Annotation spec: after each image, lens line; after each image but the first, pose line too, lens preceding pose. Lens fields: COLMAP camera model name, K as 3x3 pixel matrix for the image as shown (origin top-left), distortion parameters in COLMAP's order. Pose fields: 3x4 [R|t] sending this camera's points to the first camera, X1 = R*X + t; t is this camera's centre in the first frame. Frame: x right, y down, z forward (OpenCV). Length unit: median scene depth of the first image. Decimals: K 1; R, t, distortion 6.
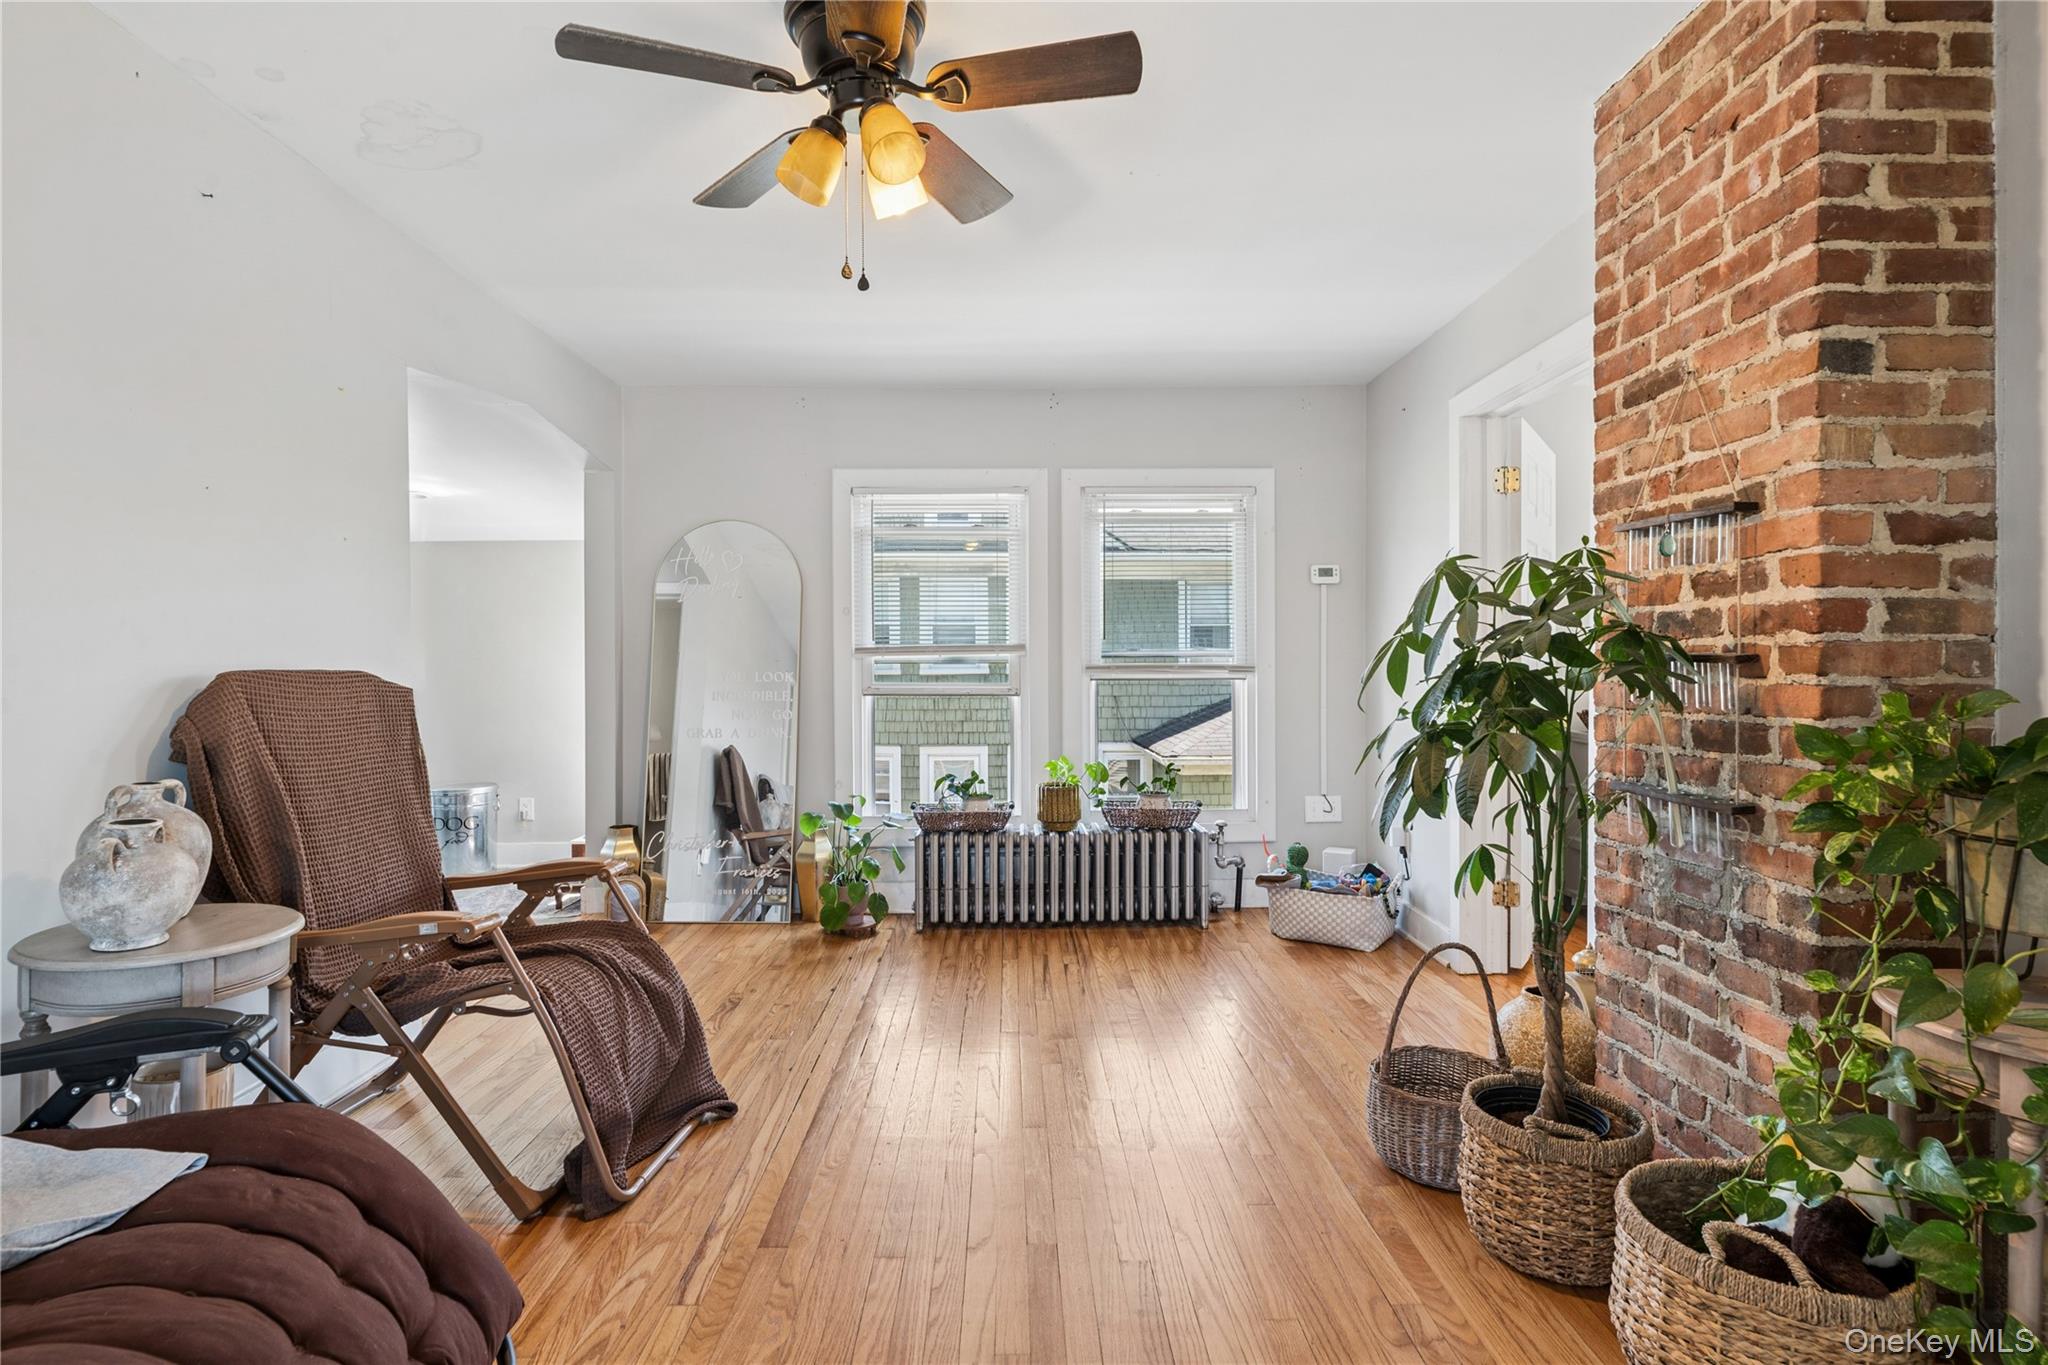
lens RADIAL K [[1020.1, 0, 1022.6], [0, 1020.1, 677.4], [0, 0, 1]] dist [0.005223, -0.002972]
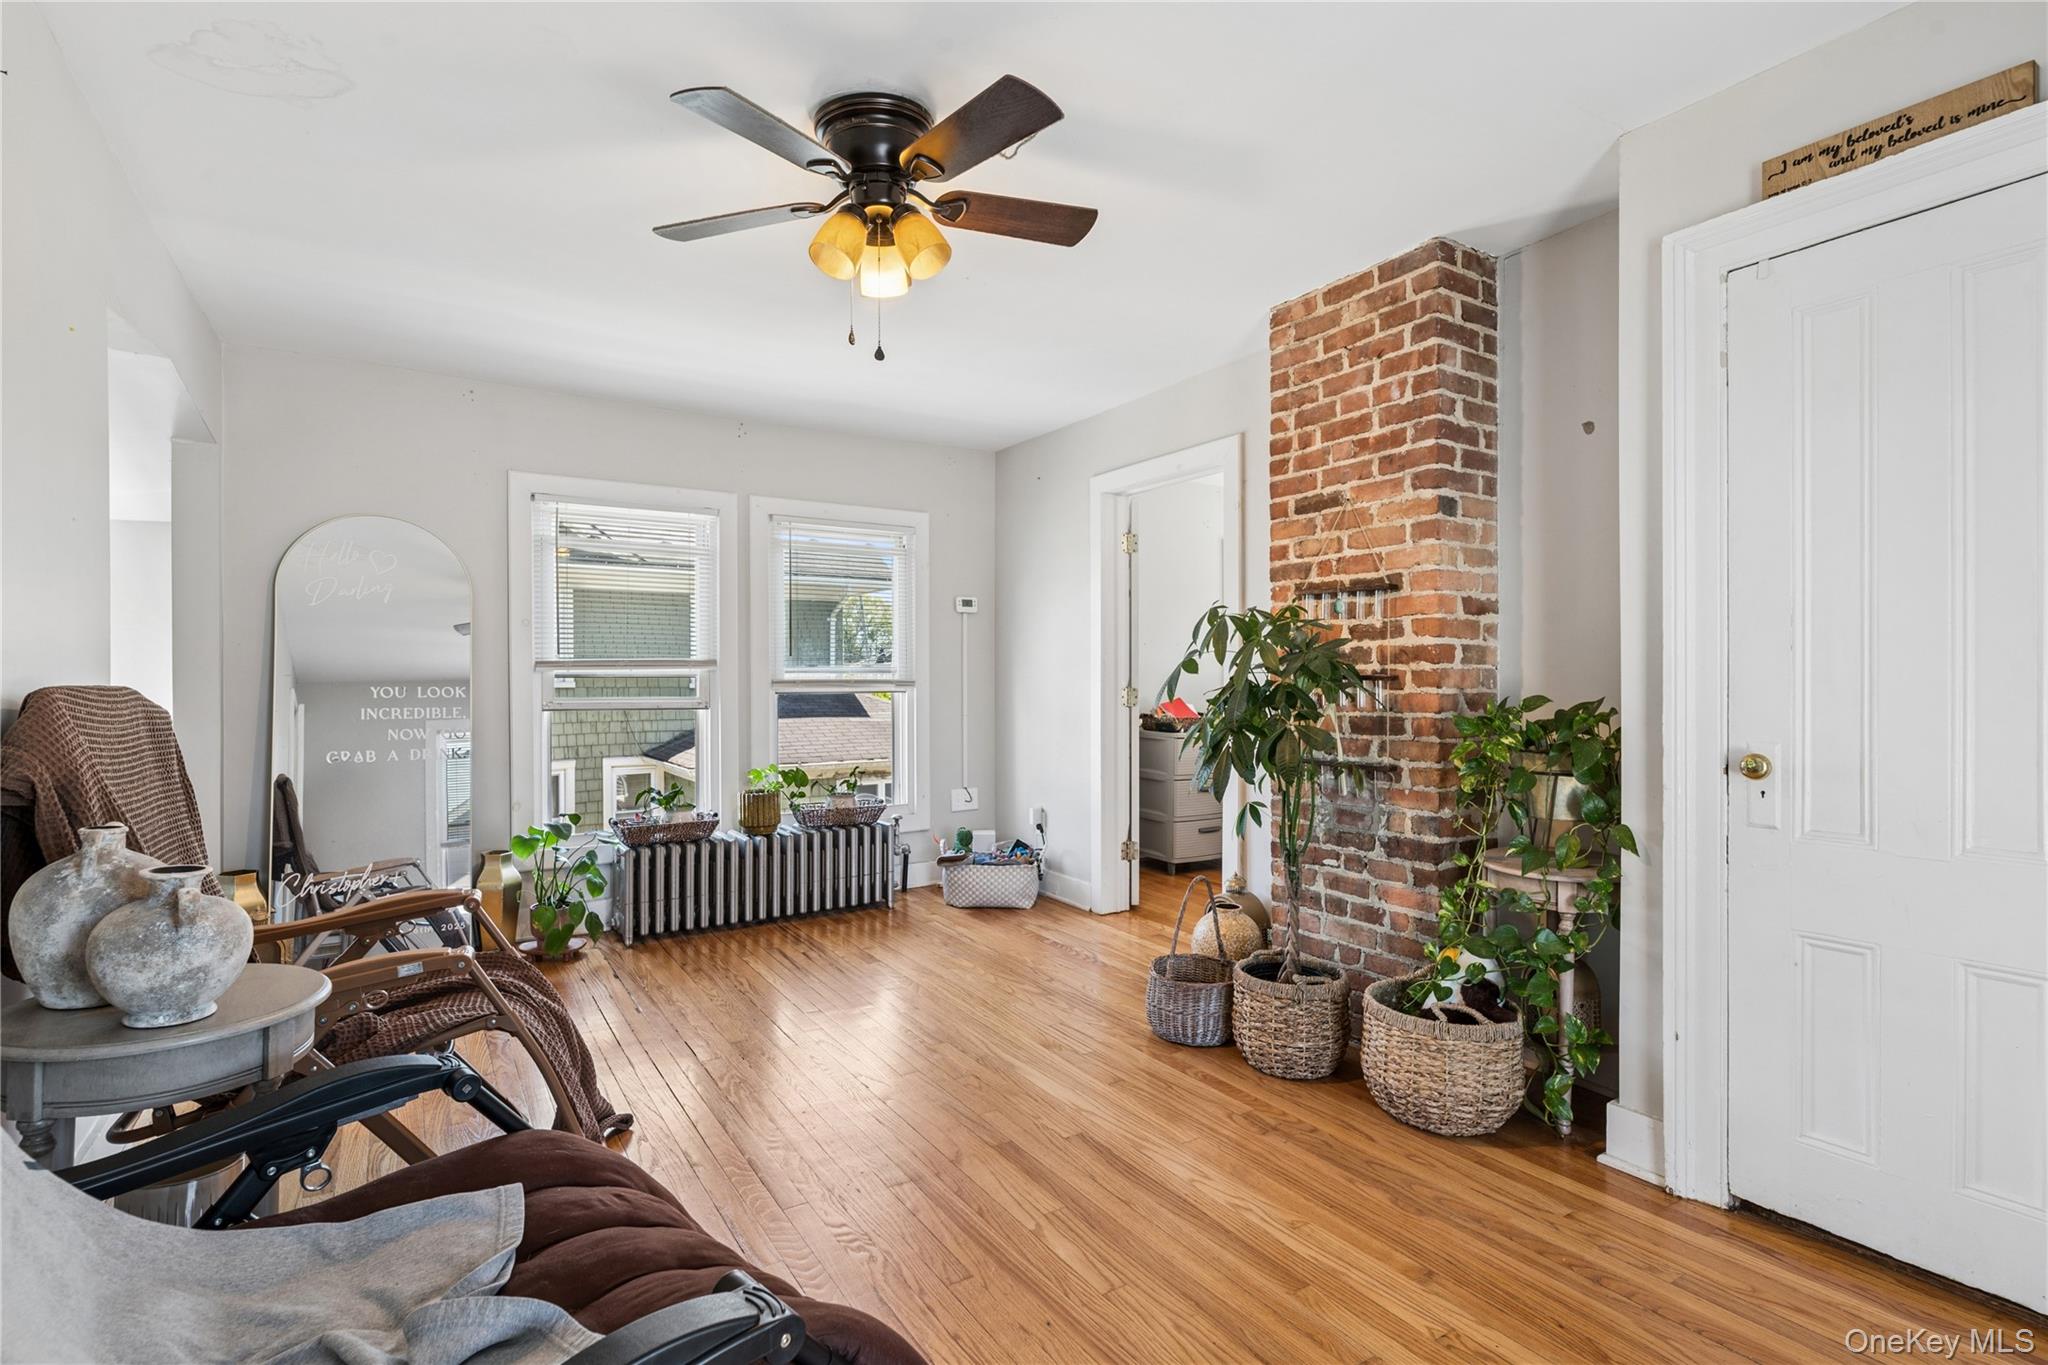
lens RADIAL K [[972.2, 0, 1028.9], [0, 972.2, 686.5], [0, 0, 1]] dist [0.007865, -0.001291]
pose [[0.849479, -0.001692, 0.527620, -0.572864], [0.003770, 0.999989, -0.002863, -0.001747], [-0.527609, 0.004421, 0.849476, -0.032832]]
